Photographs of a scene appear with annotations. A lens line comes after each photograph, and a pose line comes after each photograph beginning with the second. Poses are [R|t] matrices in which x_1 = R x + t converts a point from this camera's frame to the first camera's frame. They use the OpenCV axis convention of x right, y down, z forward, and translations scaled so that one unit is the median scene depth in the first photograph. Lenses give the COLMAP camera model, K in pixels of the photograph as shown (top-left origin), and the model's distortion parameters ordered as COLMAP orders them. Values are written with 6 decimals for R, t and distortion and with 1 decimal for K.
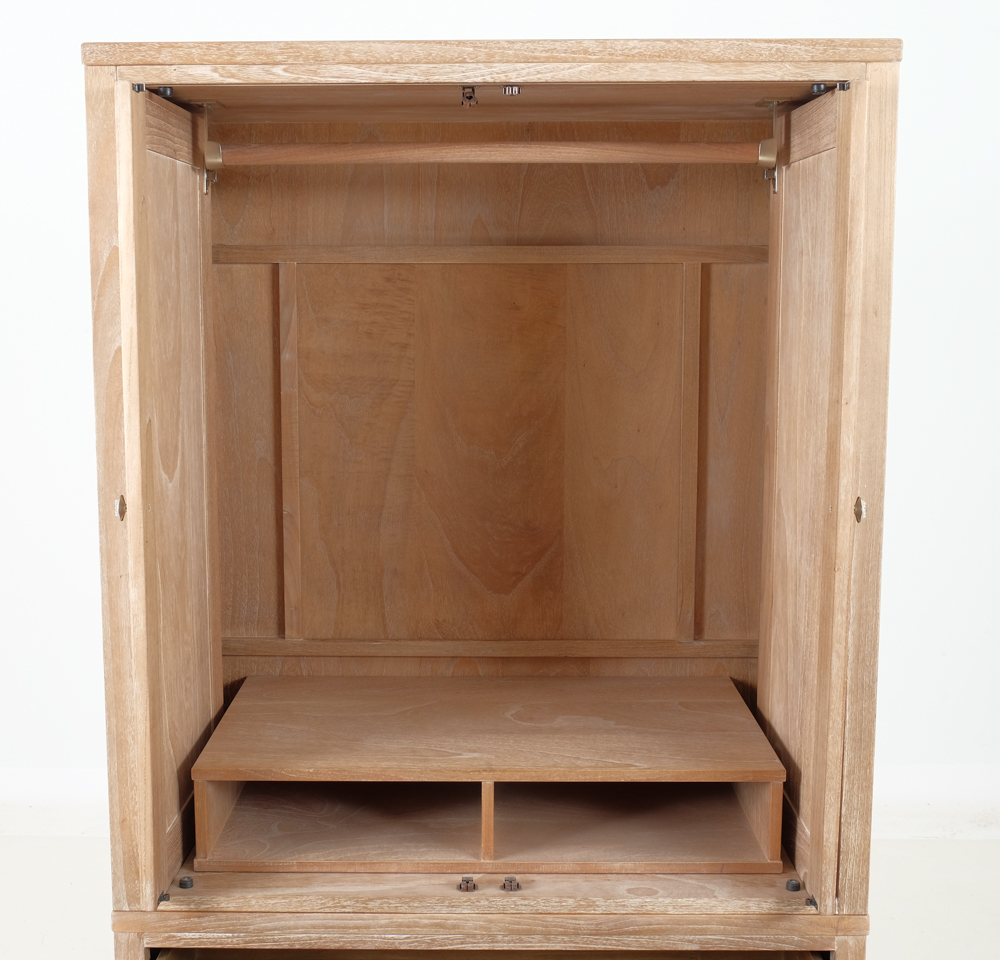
lens RADIAL K [[1436.5, 0, 467.7], [0, 1436.5, 468.6], [0, 0, 1]] dist [-0.039189, 0.031128]
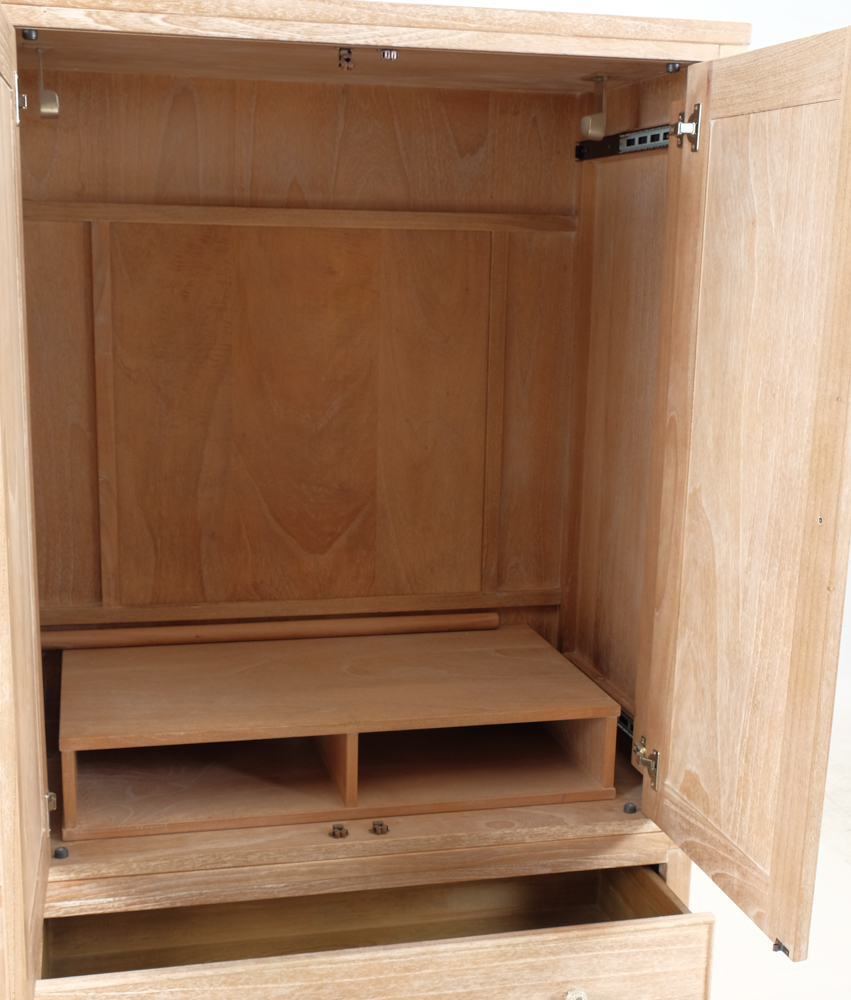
lens RADIAL K [[1413.2, 0, 427.7], [0, 1413.2, 567.6], [0, 0, 1]] dist [-0.034067, 0.129525]
pose [[0.968073, -0.035976, 0.248073, -0.188648], [0.011237, 0.994881, 0.100429, -0.004737], [-0.250416, -0.094435, 0.963522, 0.006112]]
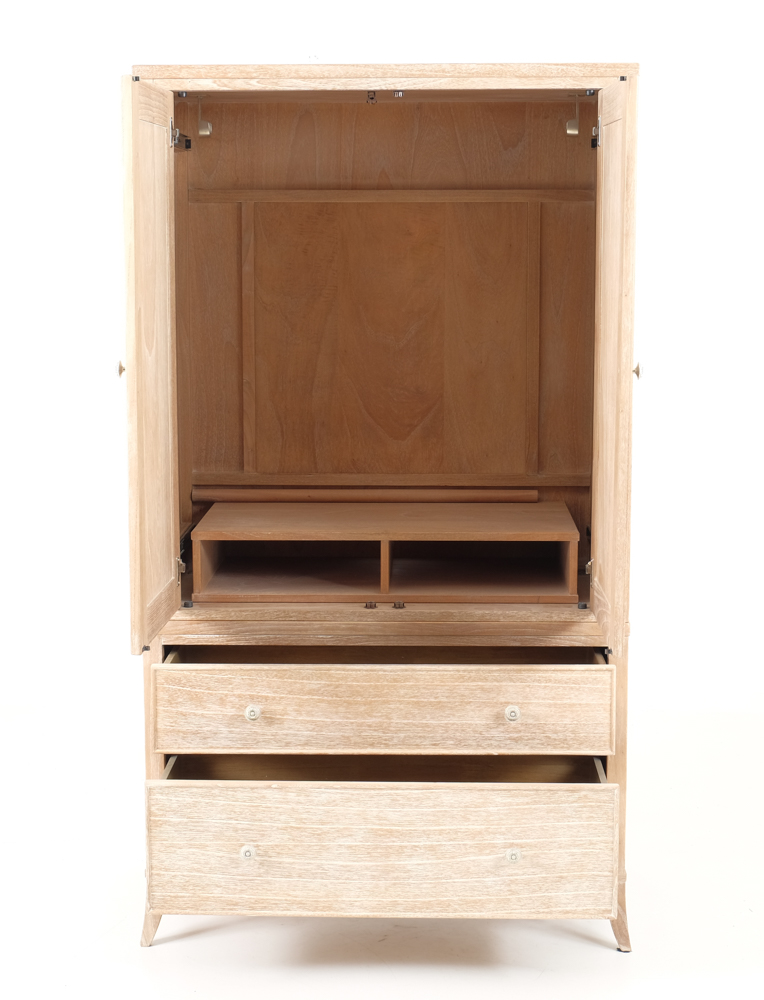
lens RADIAL K [[1931.7, 0, 382.0], [0, 1931.7, 500.0], [0, 0, 1]] dist [-0.053342, -0.097265]
pose [[0.999910, 0.002209, -0.013226, 0.039150], [-0.002088, 0.999956, 0.009163, 0.159829], [0.013246, -0.009135, 0.999871, -1.086132]]
